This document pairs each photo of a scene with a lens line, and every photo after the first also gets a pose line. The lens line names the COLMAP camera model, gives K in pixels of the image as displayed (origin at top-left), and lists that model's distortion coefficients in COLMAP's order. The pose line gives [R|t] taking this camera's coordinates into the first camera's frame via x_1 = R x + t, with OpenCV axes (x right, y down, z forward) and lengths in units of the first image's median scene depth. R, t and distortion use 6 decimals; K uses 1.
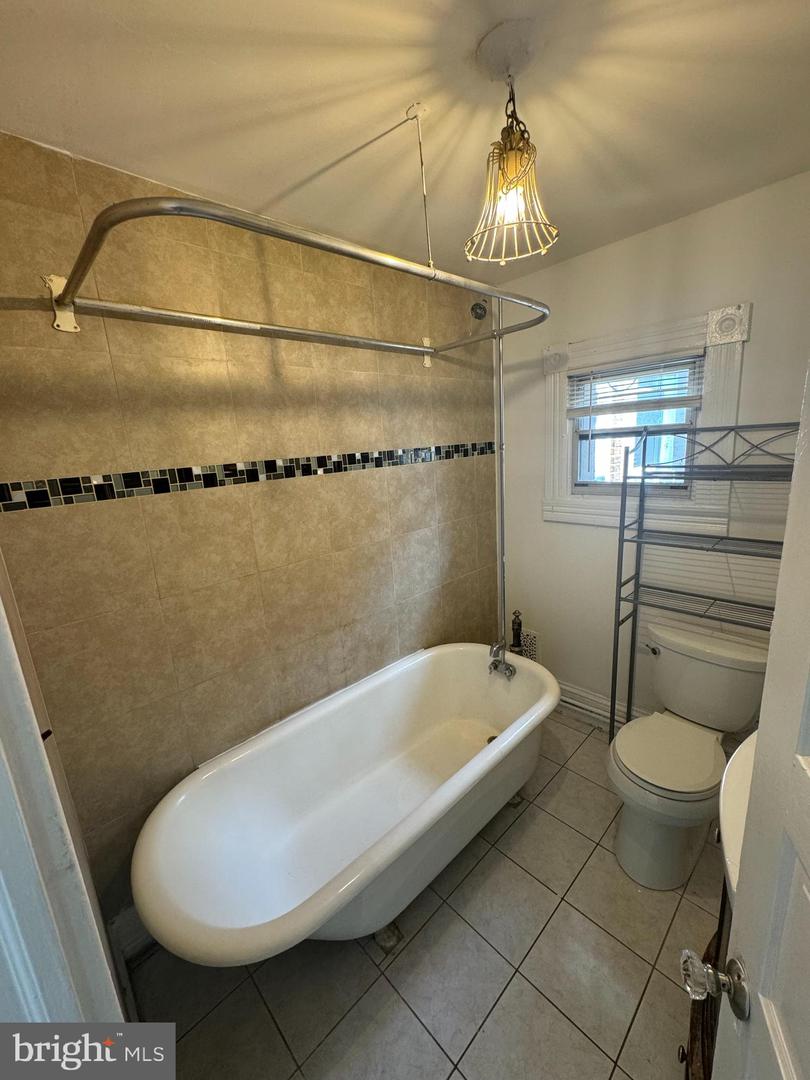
lens RADIAL K [[433.6, 0, 405.0], [0, 433.6, 540.0], [0, 0, 1]] dist [-0.000334, 0.000043]
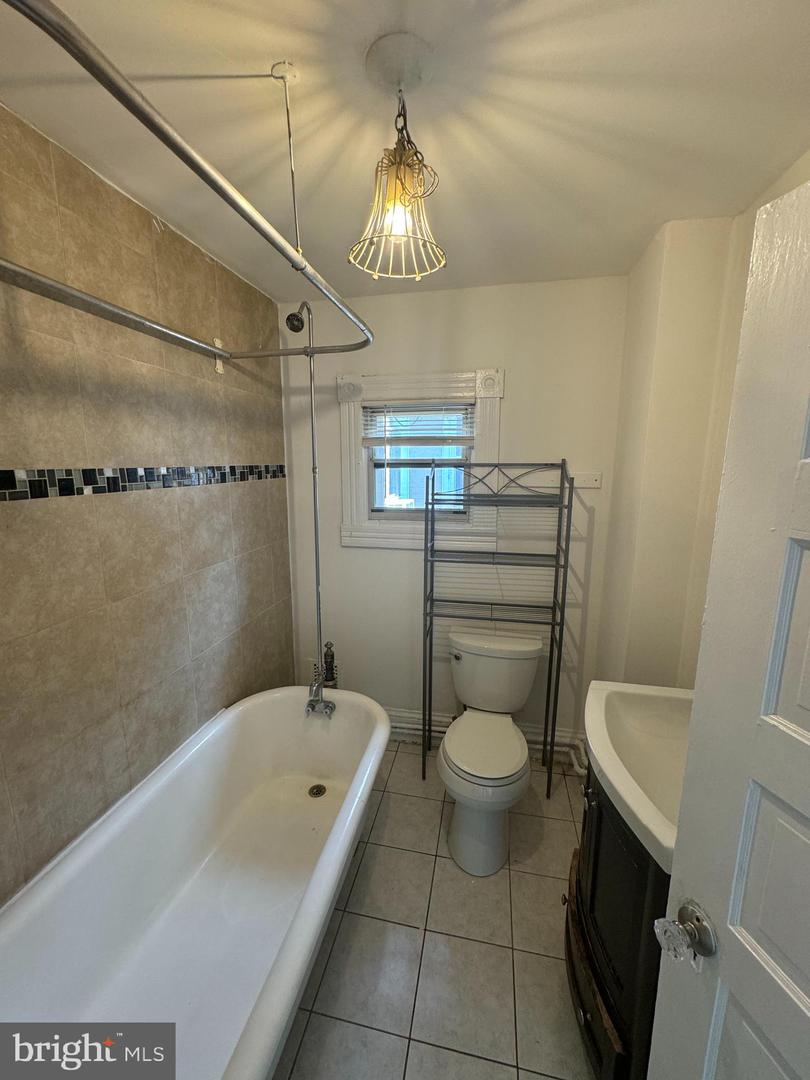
lens RADIAL K [[433.6, 0, 405.0], [0, 433.6, 540.0], [0, 0, 1]] dist [-0.000334, 0.000043]
pose [[0.818869, -0.037779, 0.572736, -0.165291], [0.073876, 0.996469, -0.039893, -0.011339], [-0.569207, 0.074979, 0.818768, 0.129375]]
